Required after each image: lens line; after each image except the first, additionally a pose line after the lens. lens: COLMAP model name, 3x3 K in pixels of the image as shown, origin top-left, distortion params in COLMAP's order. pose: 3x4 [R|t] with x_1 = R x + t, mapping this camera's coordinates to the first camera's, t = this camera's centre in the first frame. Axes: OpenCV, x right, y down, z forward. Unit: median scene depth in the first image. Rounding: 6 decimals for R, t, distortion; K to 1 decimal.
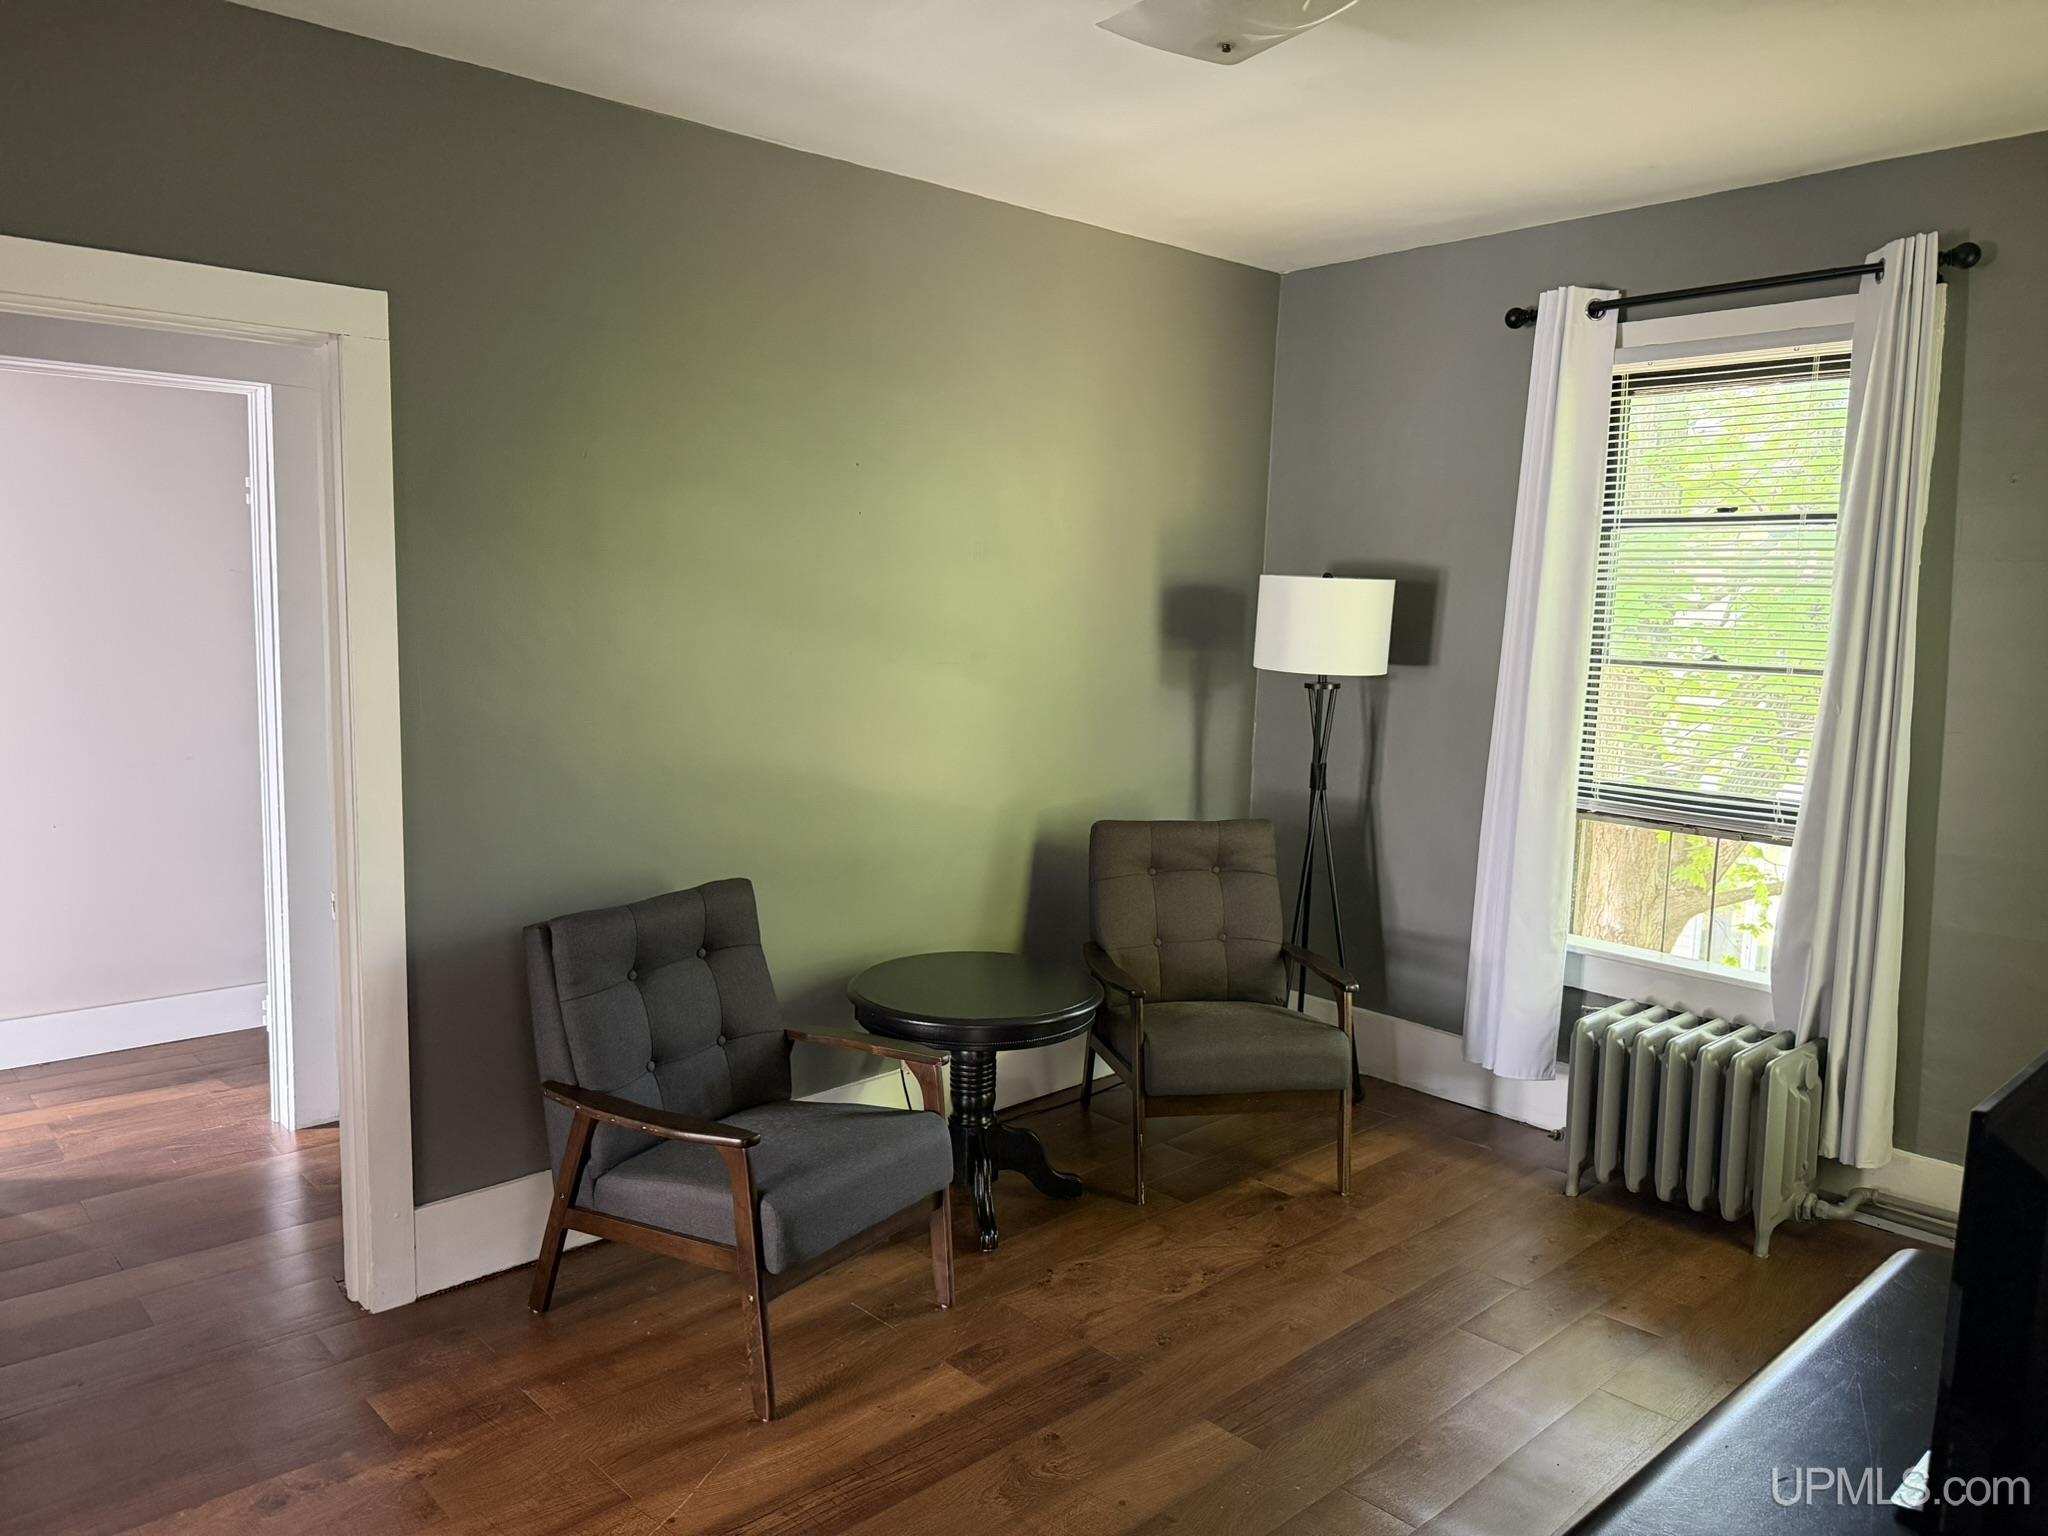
lens RADIAL K [[1451.5, 0, 1025.5], [0, 1451.5, 769.3], [0, 0, 1]] dist [0.045048, -0.050958]
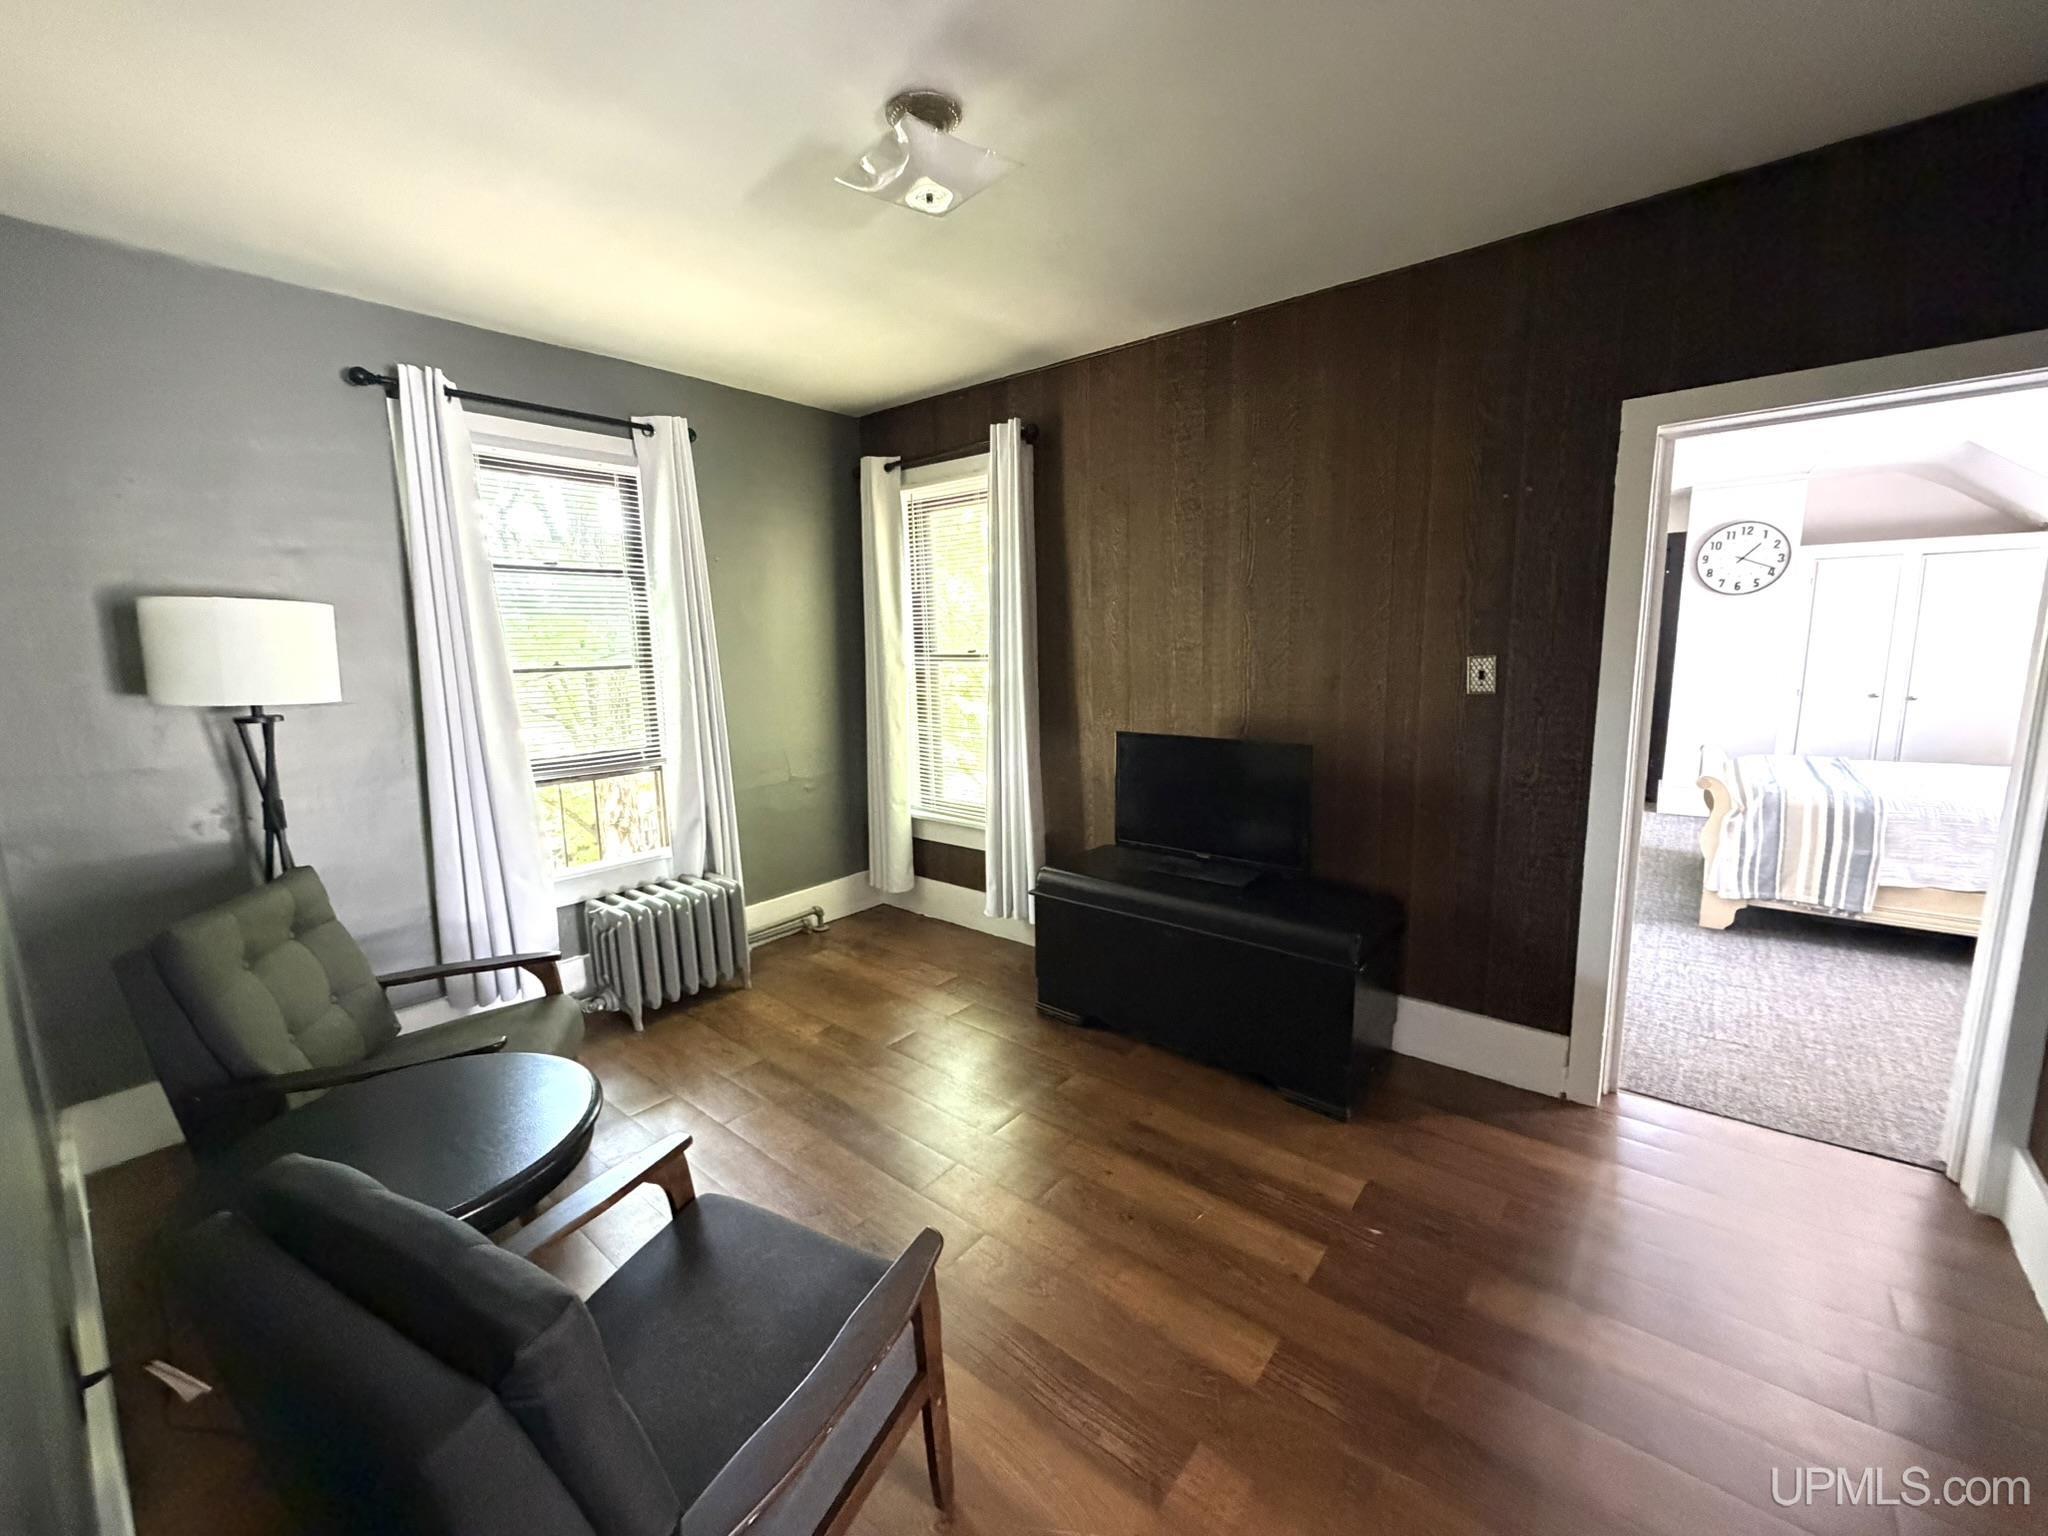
lens RADIAL K [[827.1, 0, 1029.7], [0, 827.1, 767.3], [0, 0, 1]] dist [0.000813, 0.000190]
pose [[-0.137807, -0.155598, 0.978161, -0.432684], [0.146038, 0.973597, 0.175447, -0.051654], [-0.979634, 0.167027, -0.111445, 0.644961]]
